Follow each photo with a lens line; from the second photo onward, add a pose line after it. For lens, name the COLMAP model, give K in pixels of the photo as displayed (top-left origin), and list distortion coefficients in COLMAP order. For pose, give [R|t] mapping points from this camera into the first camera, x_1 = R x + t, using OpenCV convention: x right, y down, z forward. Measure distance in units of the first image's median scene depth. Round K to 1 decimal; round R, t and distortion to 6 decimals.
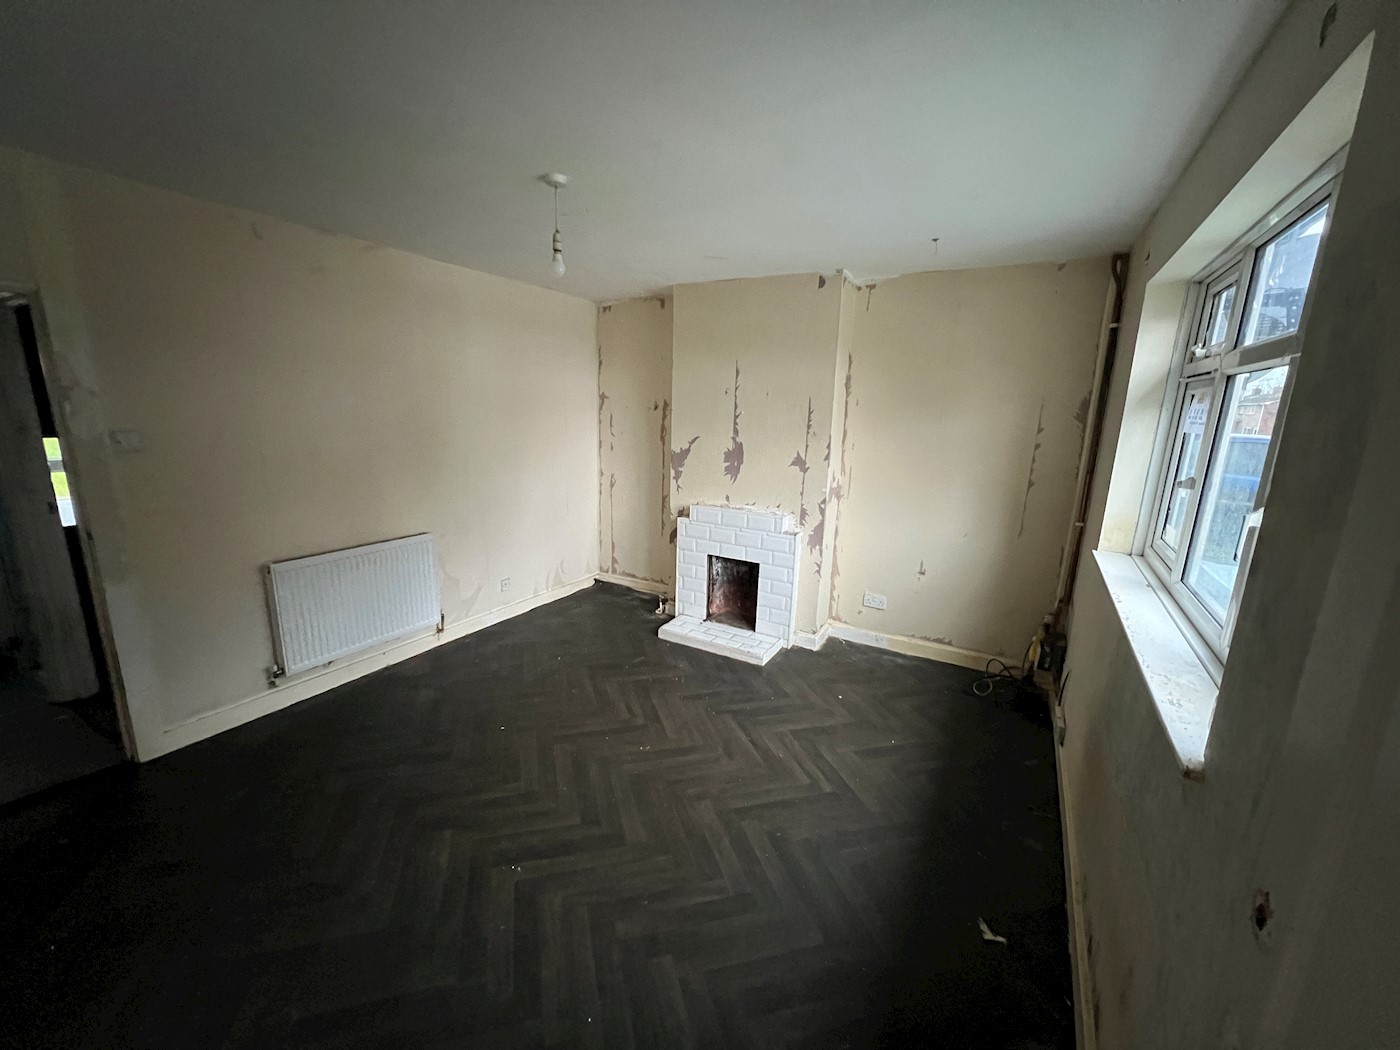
lens RADIAL K [[560.6, 0, 702.2], [0, 560.6, 529.1], [0, 0, 1]] dist [-0.000418, -0.000047]
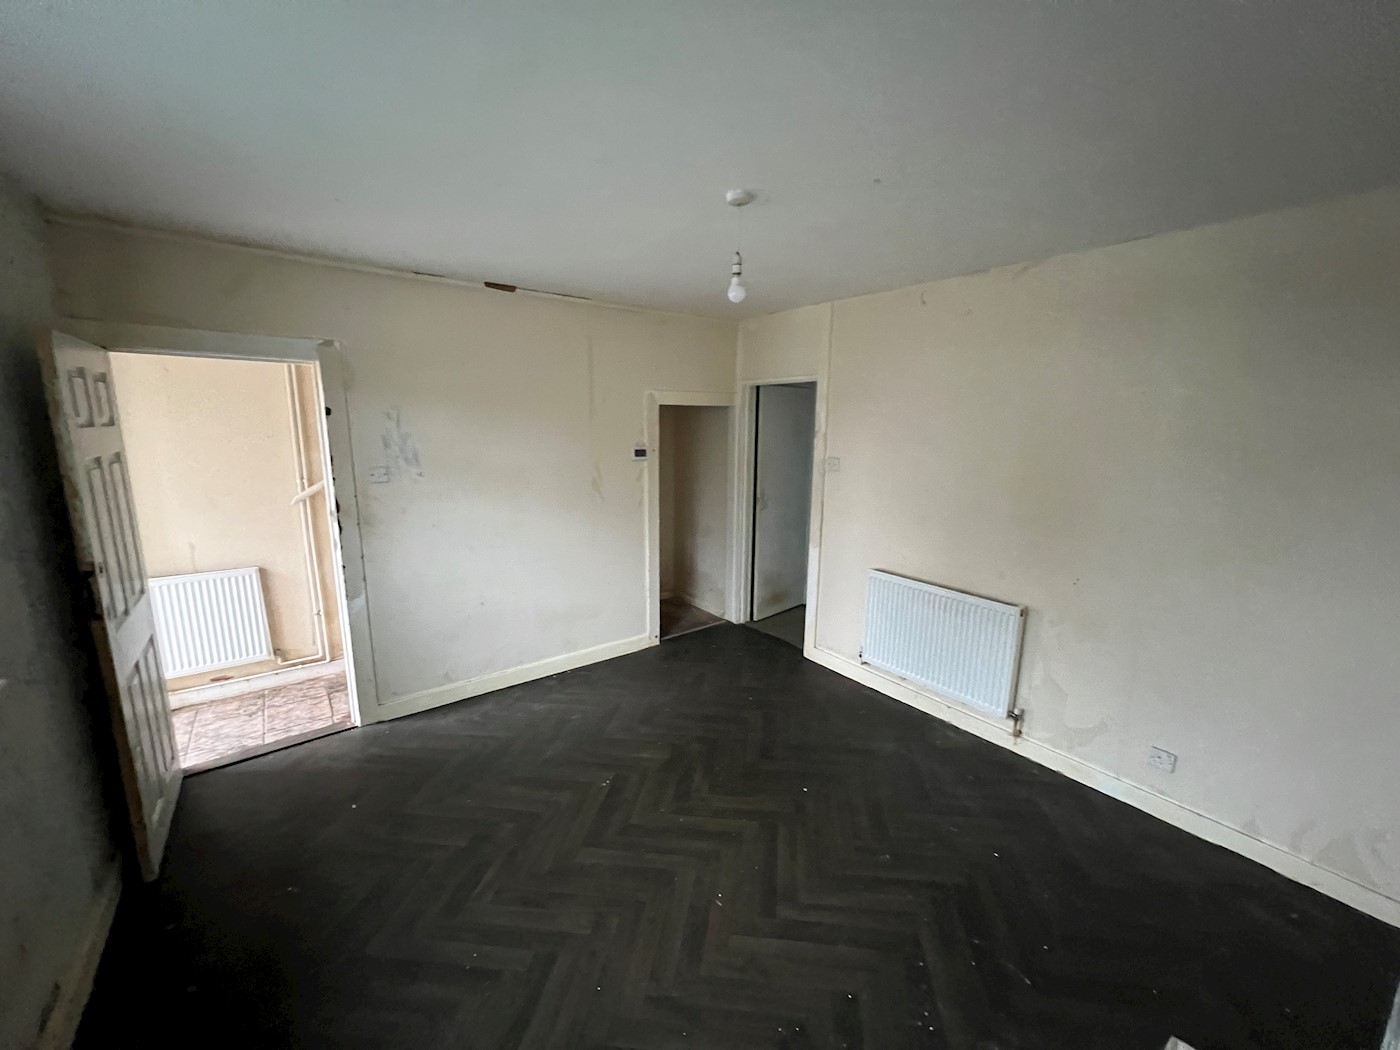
lens RADIAL K [[559.2, 0, 703.3], [0, 559.2, 526.4], [0, 0, 1]] dist [0.001357, 0.000466]
pose [[-0.407853, 0.136944, -0.902719, 0.586126], [-0.215049, 0.946466, 0.240741, -0.294064], [0.887361, 0.292315, -0.356570, 1.256637]]
